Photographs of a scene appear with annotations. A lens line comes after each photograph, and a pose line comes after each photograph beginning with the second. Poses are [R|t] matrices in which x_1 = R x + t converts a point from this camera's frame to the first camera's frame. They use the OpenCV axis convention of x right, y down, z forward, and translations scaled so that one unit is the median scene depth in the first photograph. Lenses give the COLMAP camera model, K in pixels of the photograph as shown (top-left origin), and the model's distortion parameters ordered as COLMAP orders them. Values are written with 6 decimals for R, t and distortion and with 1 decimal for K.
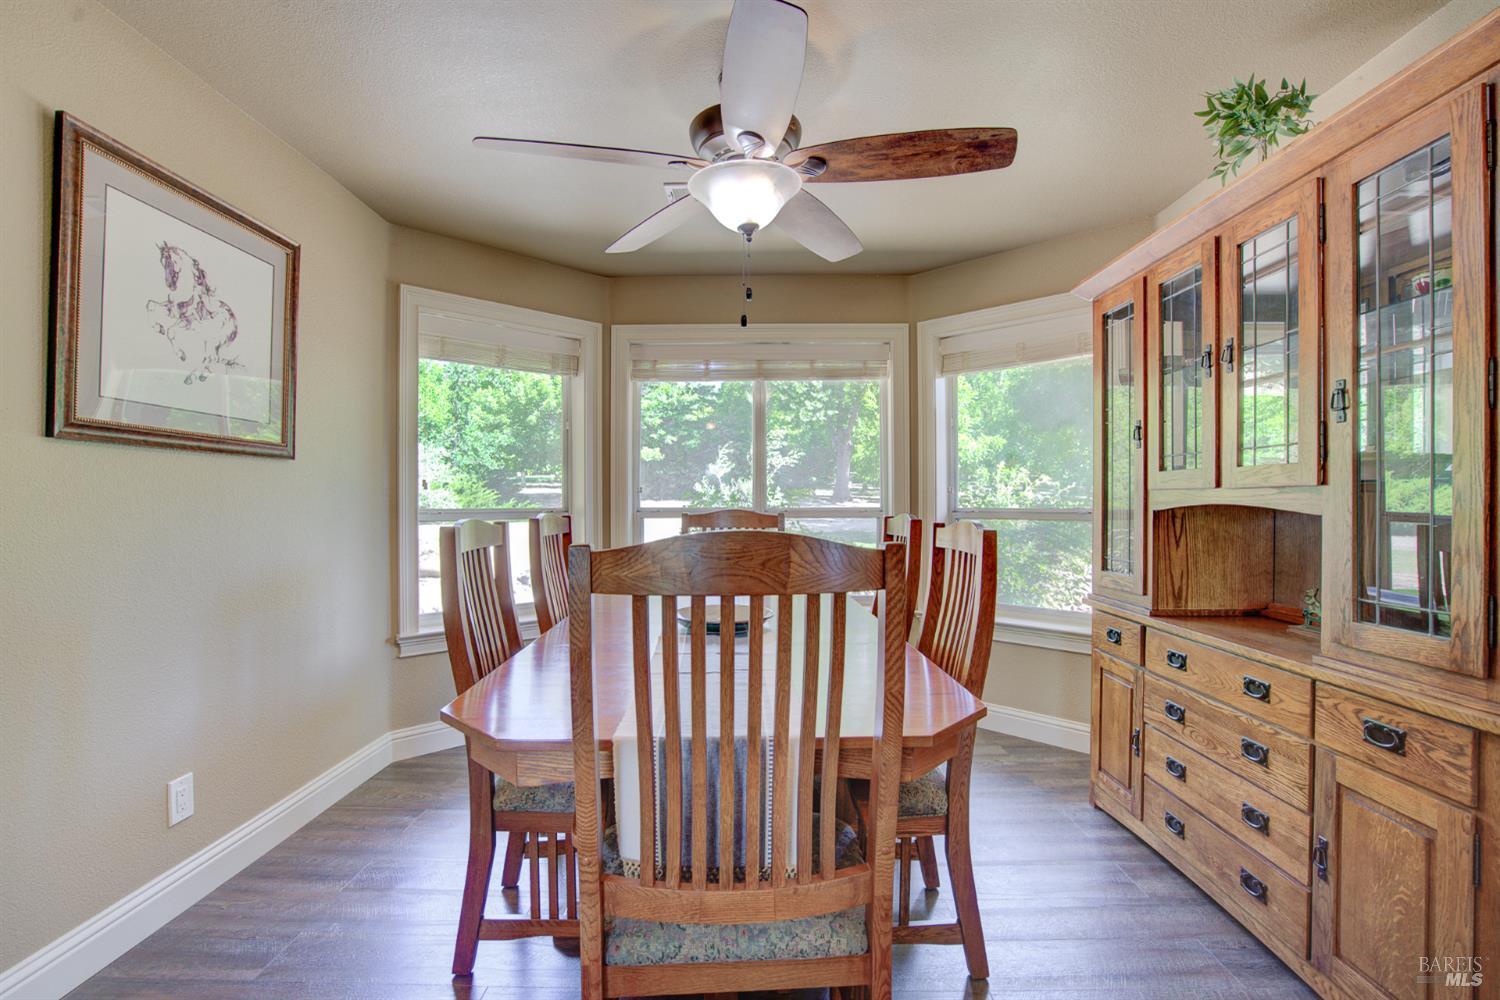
lens RADIAL K [[690.9, 0, 750.0], [0, 690.9, 500.0], [0, 0, 1]] dist [0.000064, 0.000000]
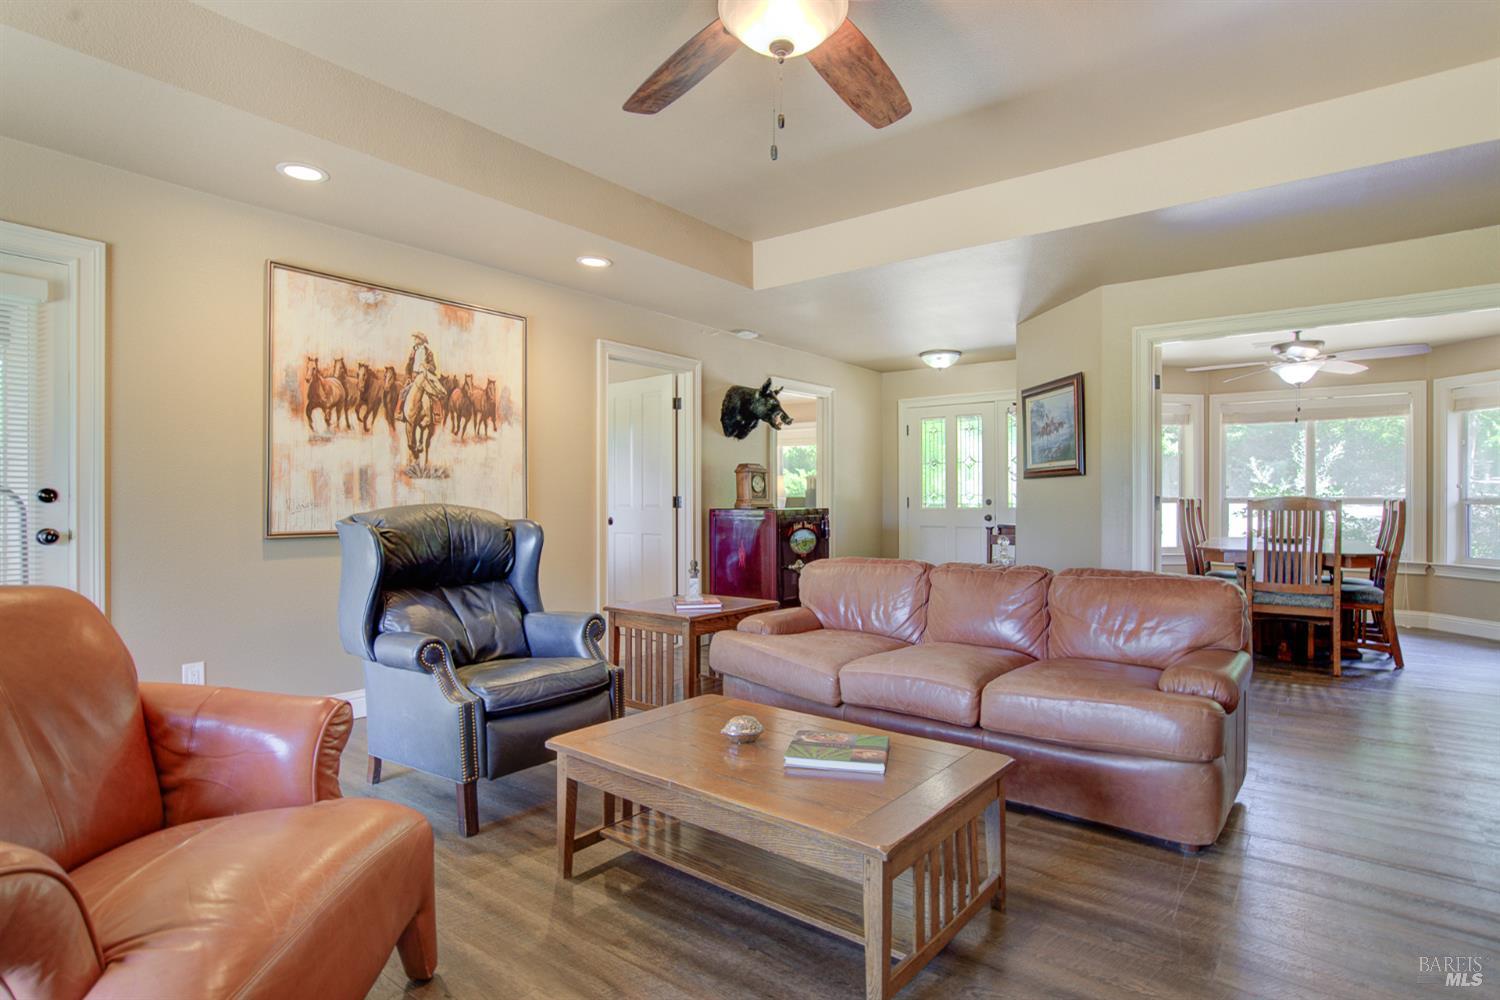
lens RADIAL K [[775.1, 0, 750.0], [0, 775.1, 500.0], [0, 0, 1]] dist [-0.002112, 0.000909]
pose [[0.803239, 0.002943, -0.595650, 0.041930], [0.002521, 0.999962, 0.008342, 0.000234], [0.595652, -0.008202, 0.803201, -1.390847]]
